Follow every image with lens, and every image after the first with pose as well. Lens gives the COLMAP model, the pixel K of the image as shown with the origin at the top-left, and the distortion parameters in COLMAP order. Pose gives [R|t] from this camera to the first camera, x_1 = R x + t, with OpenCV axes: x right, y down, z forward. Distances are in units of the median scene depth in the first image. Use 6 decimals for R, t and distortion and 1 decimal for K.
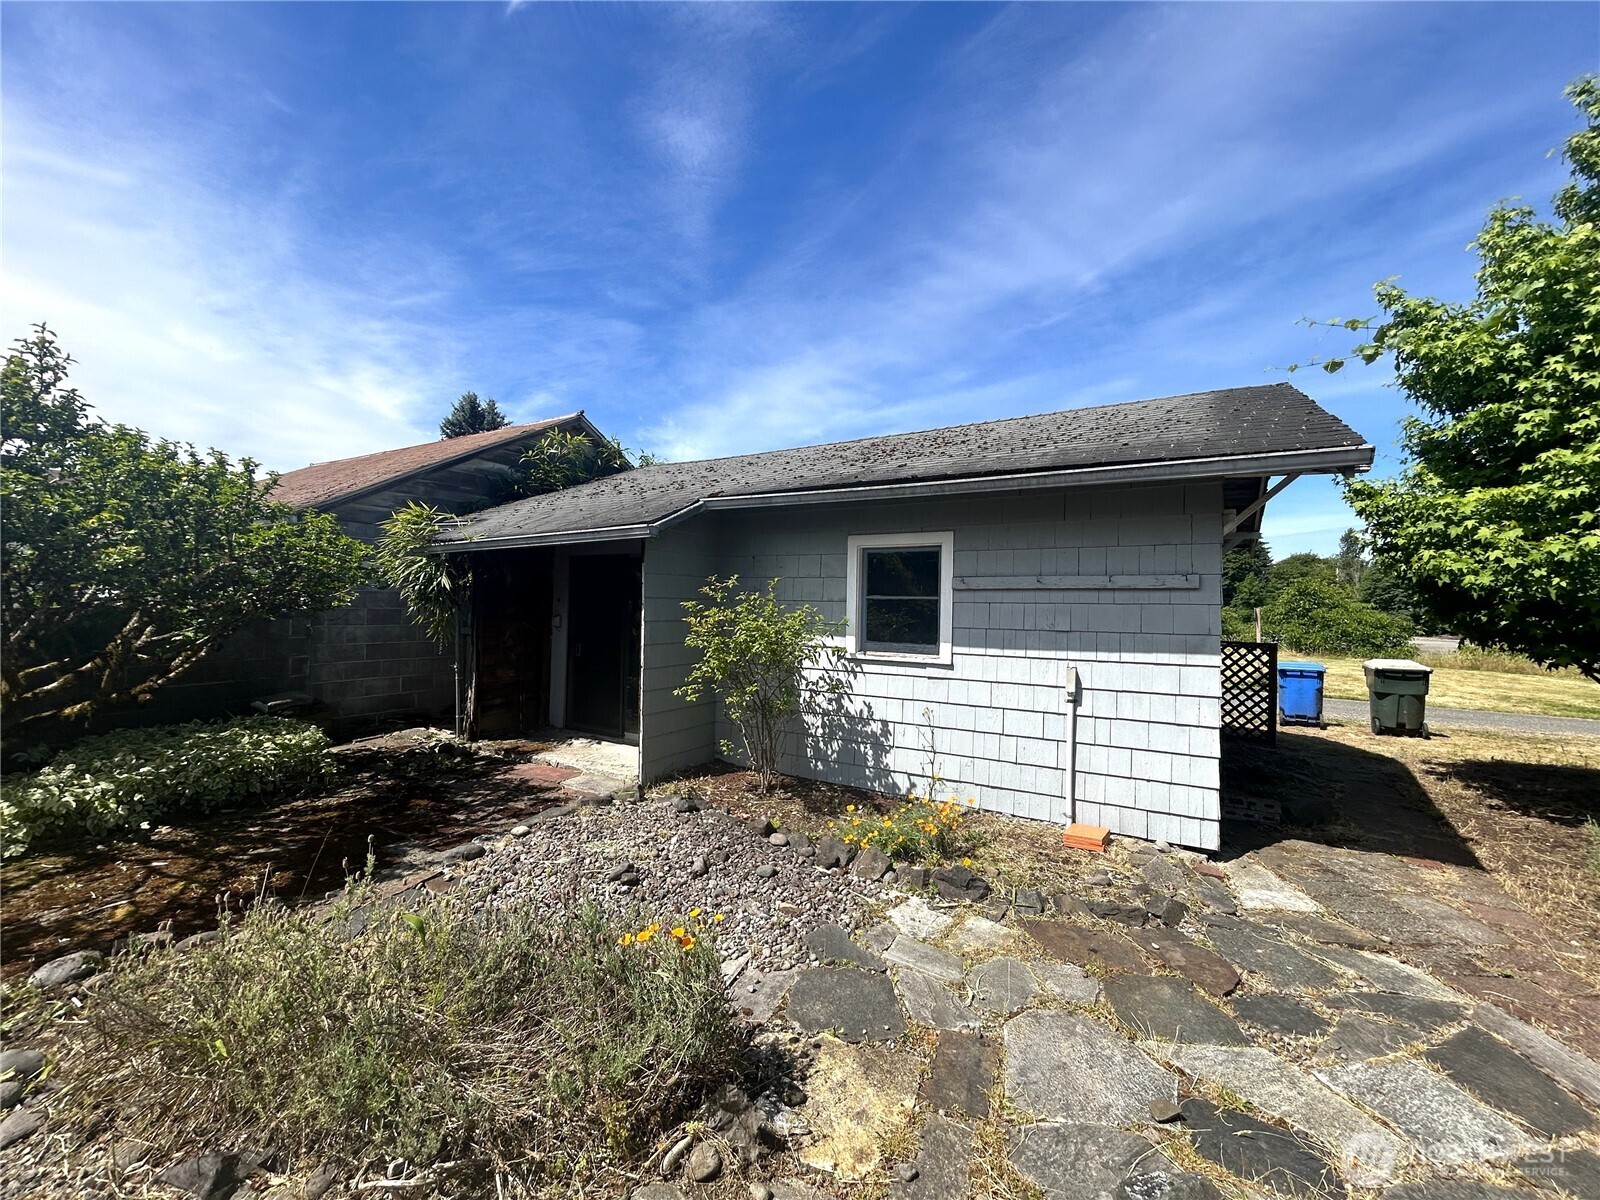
lens RADIAL K [[656.3, 0, 795.6], [0, 656.3, 601.8], [0, 0, 1]] dist [-0.002449, 0.000483]
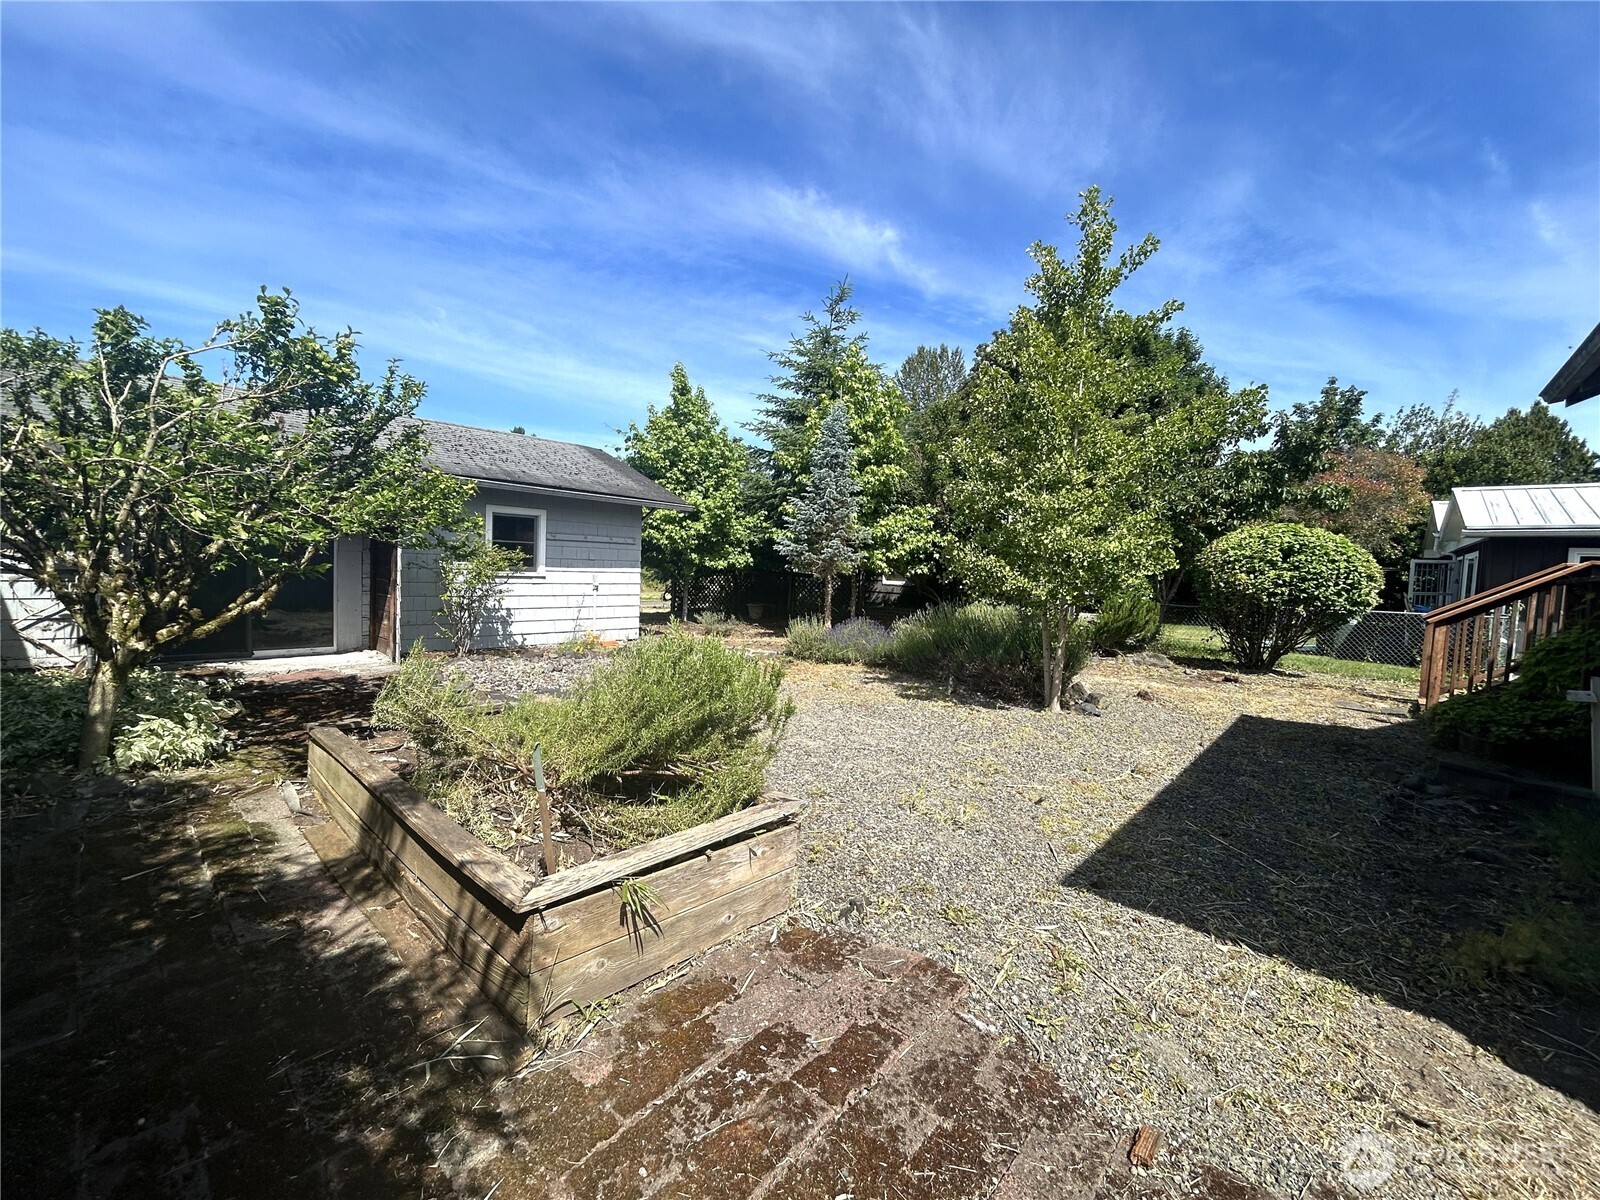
lens RADIAL K [[656.3, 0, 808.2], [0, 656.3, 612.4], [0, 0, 1]] dist [-0.002449, 0.000483]
pose [[0.184154, -0.078301, 0.979774, -1.540584], [-0.042196, 0.995273, 0.087471, -0.004610], [-0.981991, -0.057450, 0.179979, -0.161930]]
